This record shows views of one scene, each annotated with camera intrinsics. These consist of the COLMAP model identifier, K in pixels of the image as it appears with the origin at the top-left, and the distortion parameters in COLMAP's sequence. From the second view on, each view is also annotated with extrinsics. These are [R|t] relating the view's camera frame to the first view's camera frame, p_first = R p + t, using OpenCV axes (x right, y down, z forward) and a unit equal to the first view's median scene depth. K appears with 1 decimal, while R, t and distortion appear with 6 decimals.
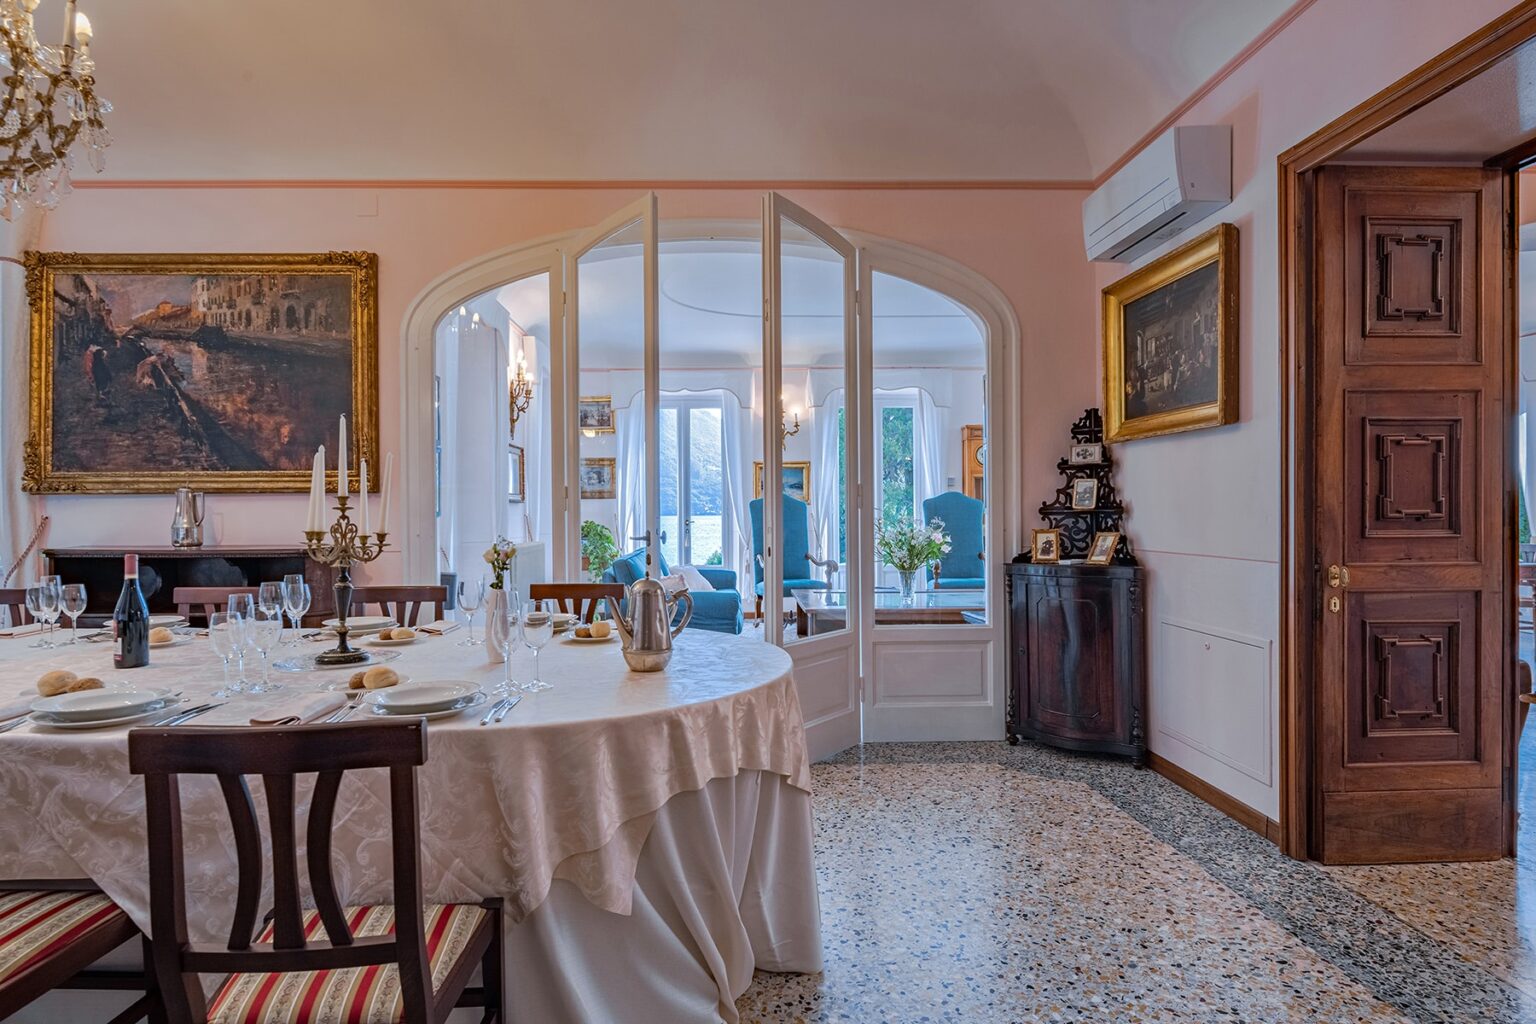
lens RADIAL K [[782.1, 0, 768.0], [0, 782.1, 512.0], [0, 0, 1]] dist [0.023320, 0.000162]
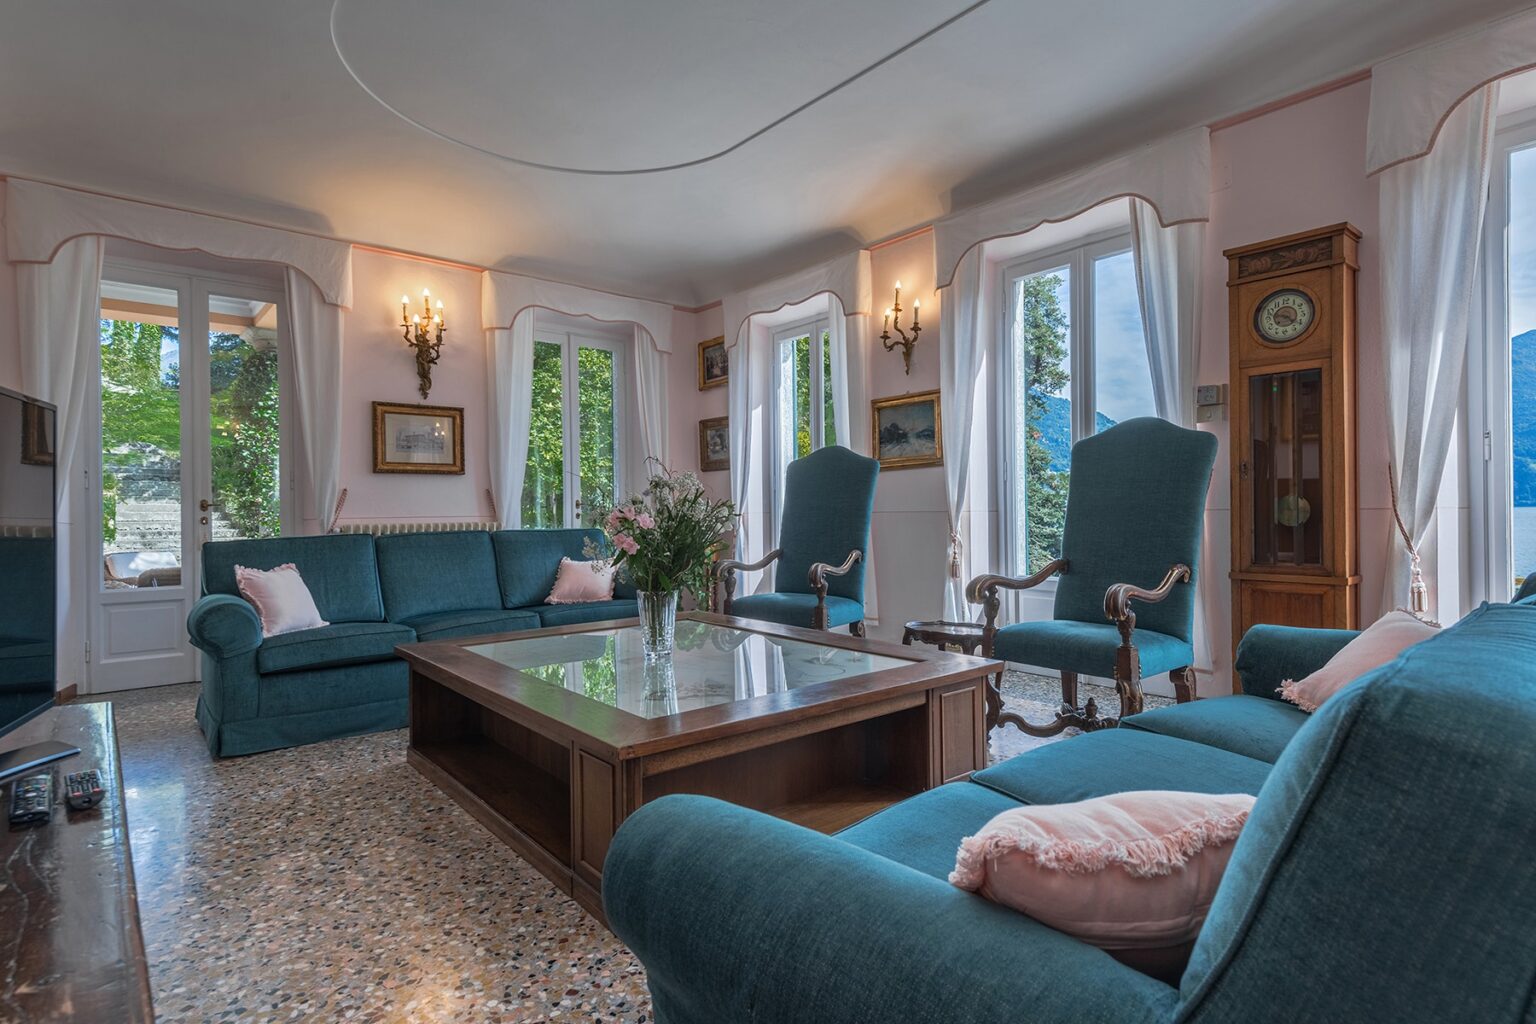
lens RADIAL K [[782.1, 0, 768.0], [0, 782.1, 512.0], [0, 0, 1]] dist [0.023320, 0.000162]
pose [[0.587038, 0.006471, -0.809533, 0.448374], [0.003676, 0.999936, 0.010659, 0.017486], [0.809551, -0.009233, 0.586977, 0.589123]]
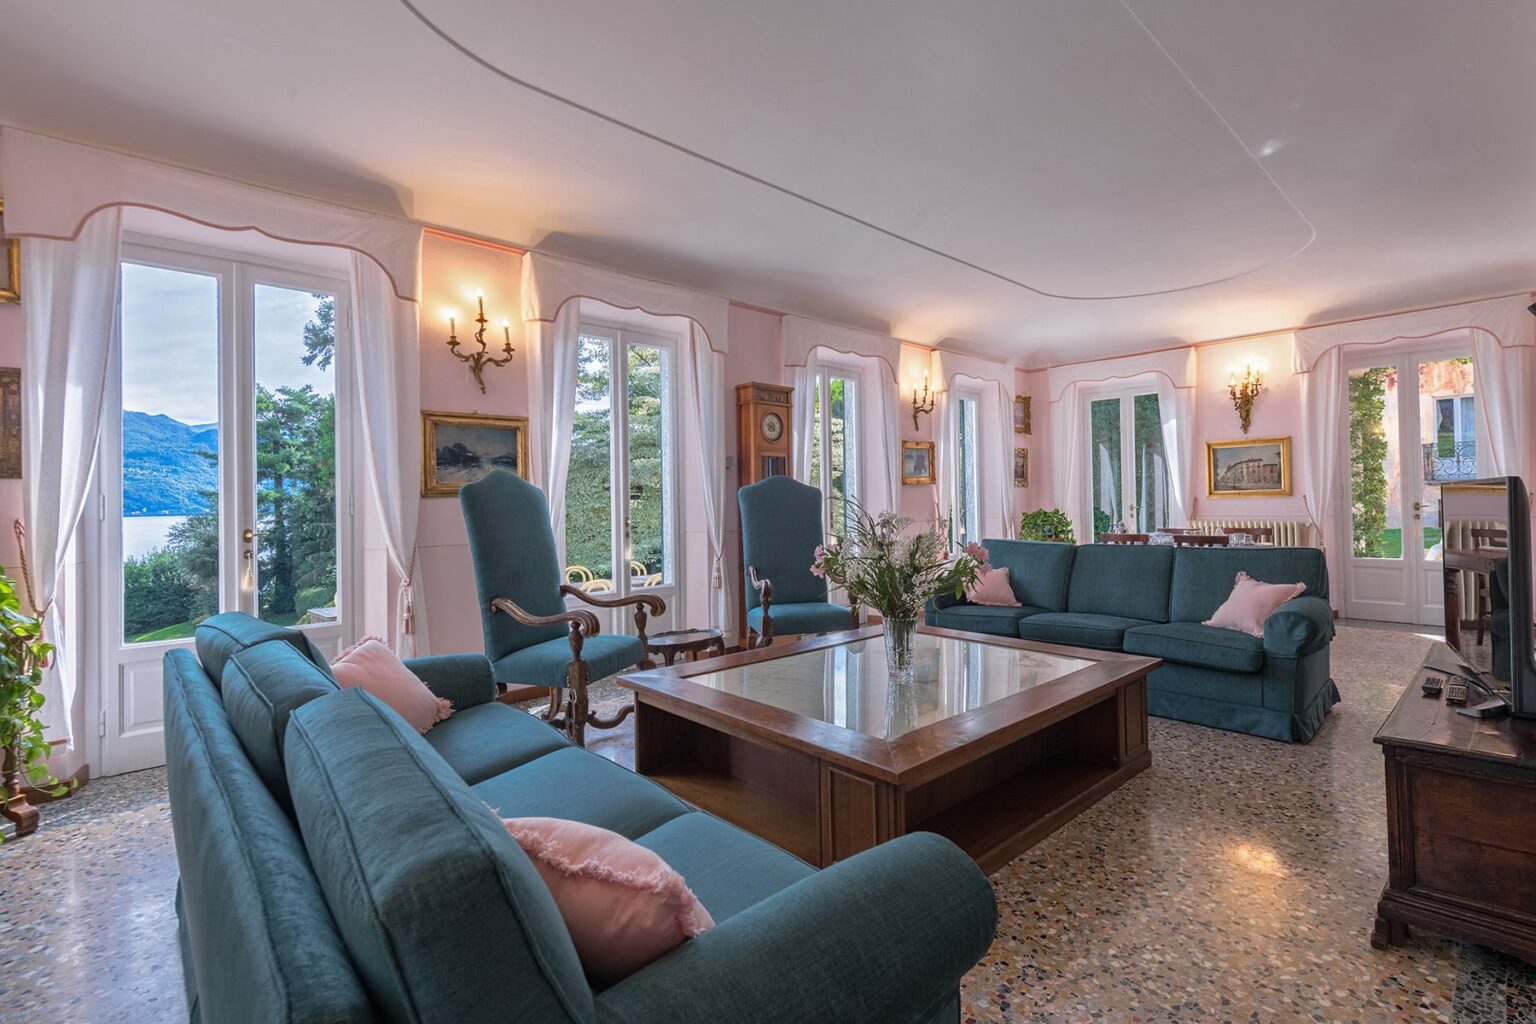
lens RADIAL K [[701.1, 0, 782.4], [0, 701.1, 502.1], [0, 0, 1]] dist [0.001591, 0.000281]
pose [[0.781779, -0.000447, 0.623555, -0.121111], [0.007934, 0.999926, -0.009230, 0.001222], [-0.623505, 0.012164, 0.781725, 0.514606]]
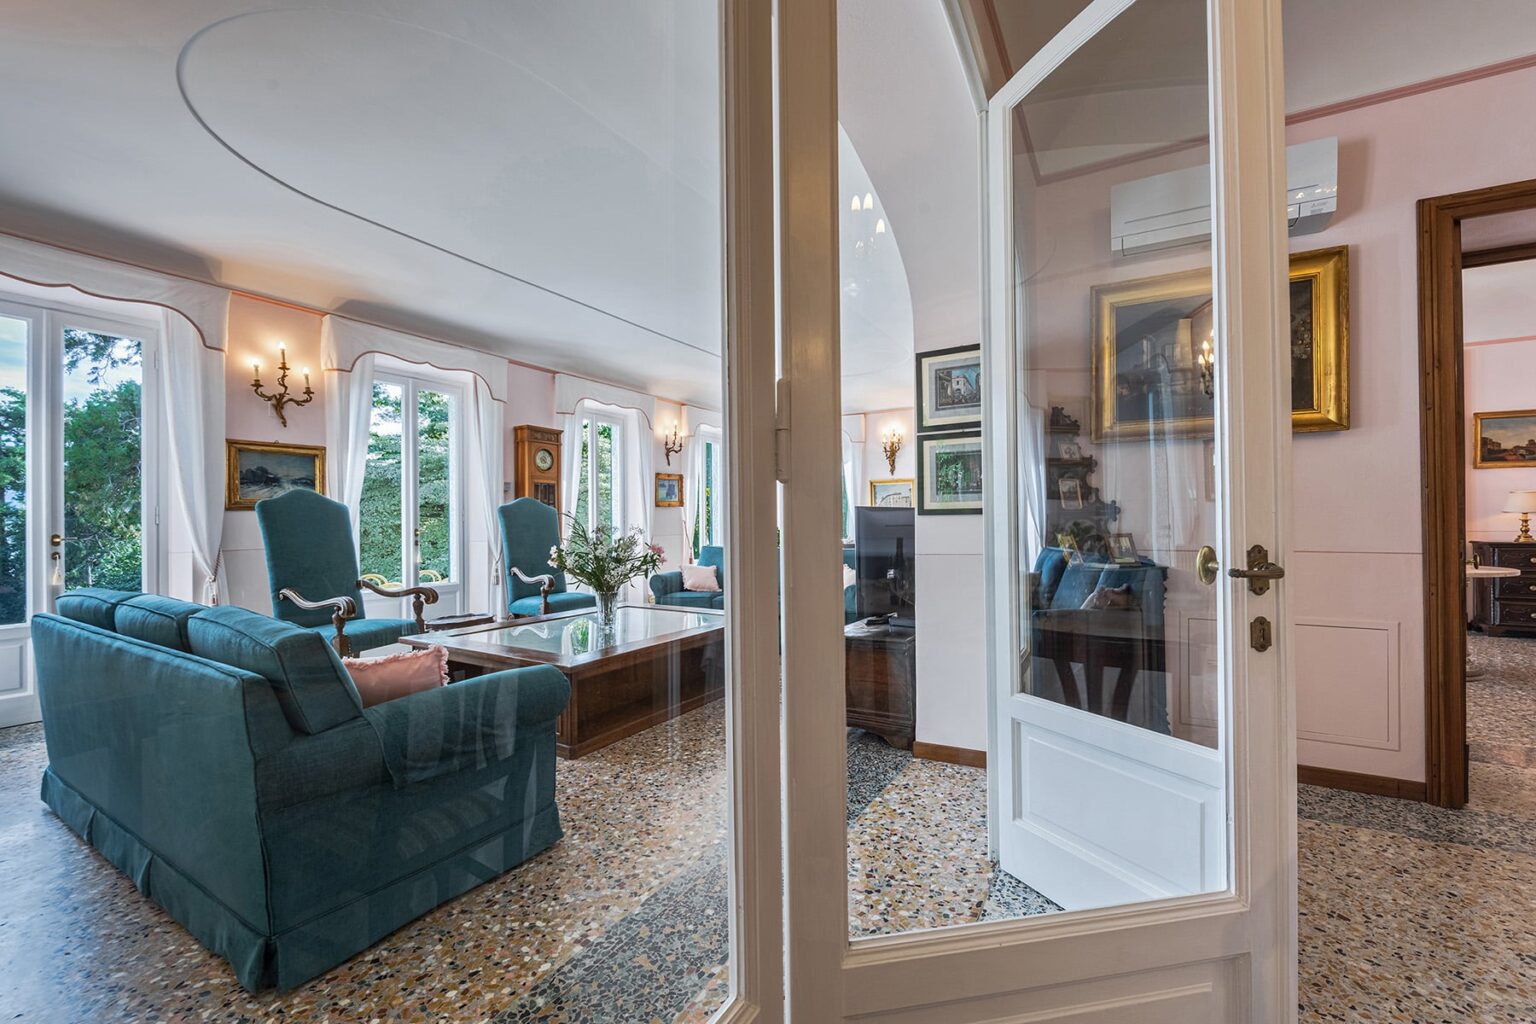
lens RADIAL K [[615.4, 0, 785.9], [0, 615.4, 523.3], [0, 0, 1]] dist [-0.018507, -0.000124]
pose [[0.558671, 0.004302, 0.829378, -0.171993], [0.002418, 0.999974, -0.006816, 0.007195], [-0.829386, 0.005814, 0.558646, 0.374278]]
